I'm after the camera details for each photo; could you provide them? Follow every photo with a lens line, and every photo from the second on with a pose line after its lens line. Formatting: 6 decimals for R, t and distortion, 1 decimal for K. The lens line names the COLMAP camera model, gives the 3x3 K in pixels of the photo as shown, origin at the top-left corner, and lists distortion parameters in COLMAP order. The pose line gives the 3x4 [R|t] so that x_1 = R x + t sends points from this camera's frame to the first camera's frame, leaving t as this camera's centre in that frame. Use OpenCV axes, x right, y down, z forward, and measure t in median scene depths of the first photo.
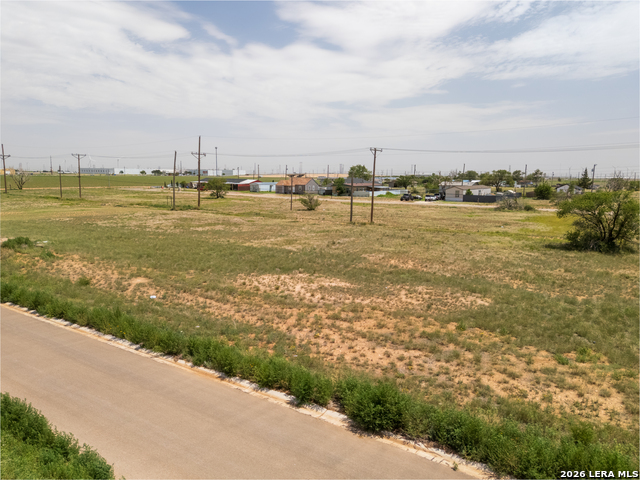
lens RADIAL K [[469.8, 0, 319.4], [0, 469.8, 239.0], [0, 0, 1]] dist [0.079072, -0.072187]
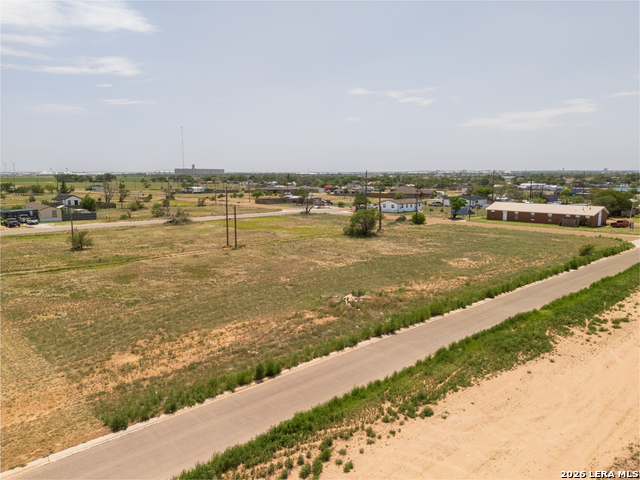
lens RADIAL K [[469.8, 0, 318.5], [0, 469.8, 243.8], [0, 0, 1]] dist [0.079072, -0.072187]
pose [[0.228849, -0.157518, 0.960633, -0.542485], [0.136254, 0.982290, 0.128610, -0.087497], [-0.963879, 0.101458, 0.246259, 0.244670]]
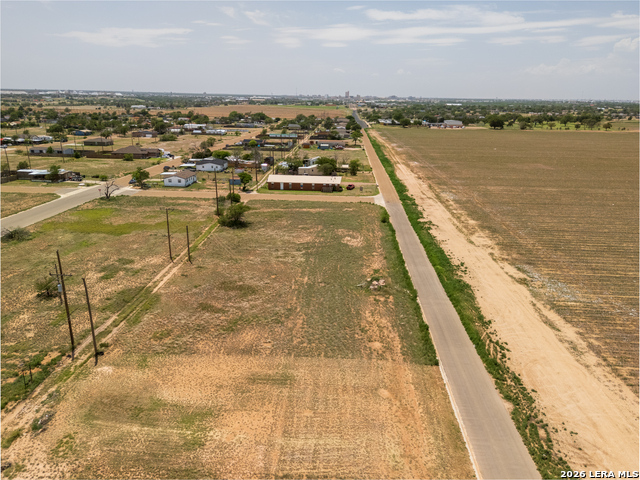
lens RADIAL K [[469.8, 0, 318.6], [0, 469.8, 242.2], [0, 0, 1]] dist [0.079072, -0.072187]
pose [[-0.511238, -0.272680, 0.815035, -0.681618], [0.096067, 0.924259, 0.369481, -0.301957], [-0.854053, 0.267191, -0.446321, 0.659970]]
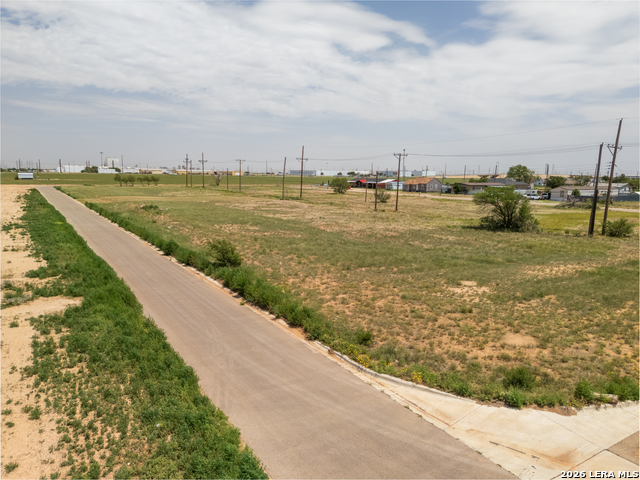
lens RADIAL K [[469.8, 0, 320.6], [0, 469.8, 241.6], [0, 0, 1]] dist [0.079072, -0.072187]
pose [[0.914962, 0.061259, -0.398863, 0.234564], [-0.060212, 0.998070, 0.015165, 0.022907], [0.399023, 0.010141, 0.916885, -0.146138]]
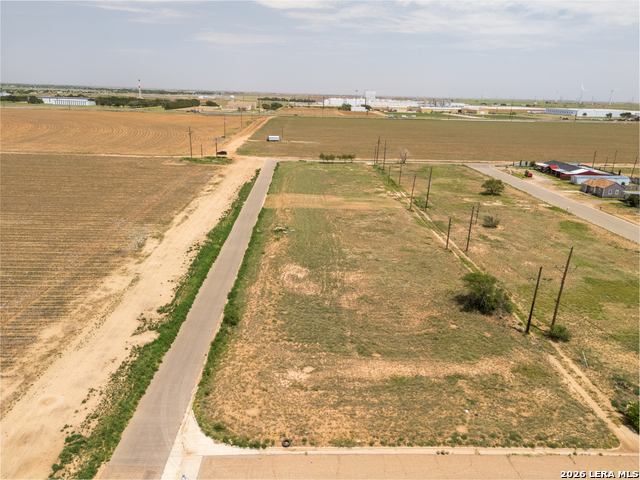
lens RADIAL K [[469.8, 0, 319.1], [0, 469.8, 242.1], [0, 0, 1]] dist [0.079072, -0.072187]
pose [[0.589253, 0.250268, -0.768210, 0.533576], [-0.132195, 0.967867, 0.213913, -0.174550], [0.797060, -0.024495, 0.603403, -0.168516]]
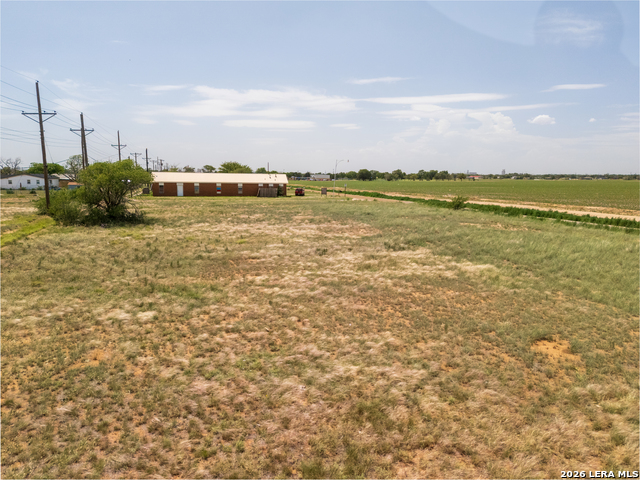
lens RADIAL K [[469.8, 0, 320.7], [0, 469.8, 238.9], [0, 0, 1]] dist [0.079072, -0.072187]
pose [[-0.764895, -0.107566, 0.635111, -0.119016], [0.068669, 0.966724, 0.246432, -0.054372], [-0.640485, 0.232107, -0.732056, 0.516027]]
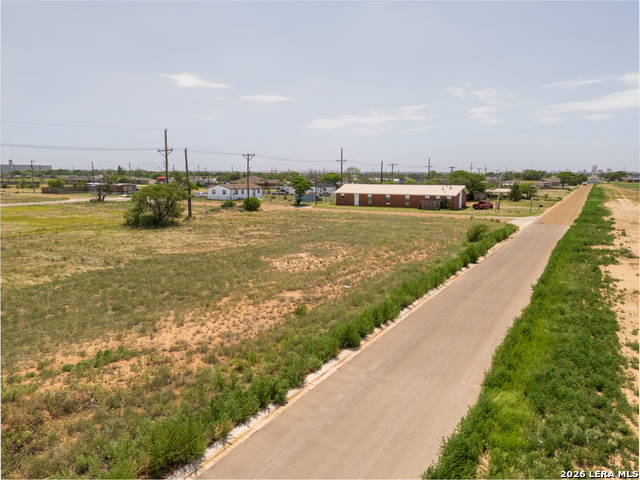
lens RADIAL K [[469.8, 0, 318.0], [0, 469.8, 240.8], [0, 0, 1]] dist [0.079072, -0.072187]
pose [[-0.071506, -0.154999, 0.985323, -0.286356], [0.130320, 0.977932, 0.163294, -0.035217], [-0.988890, 0.140084, -0.049729, 0.222409]]
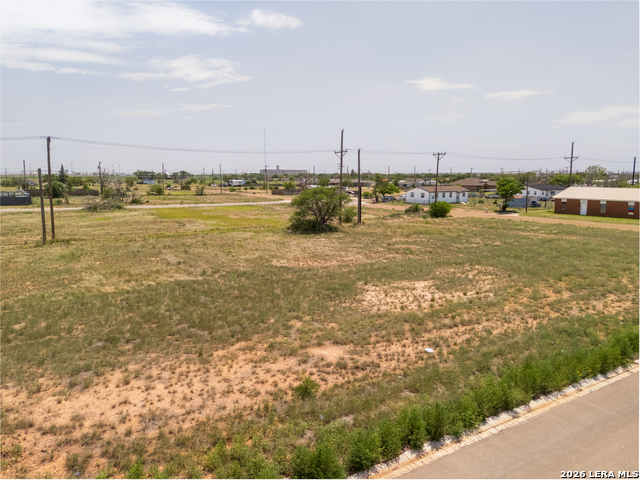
lens RADIAL K [[469.8, 0, 318.3], [0, 469.8, 237.2], [0, 0, 1]] dist [0.079072, -0.072187]
pose [[0.399168, -0.133787, 0.907064, -0.210774], [0.129199, 0.987633, 0.088815, -0.026807], [-0.907729, 0.081740, 0.411517, 0.169252]]
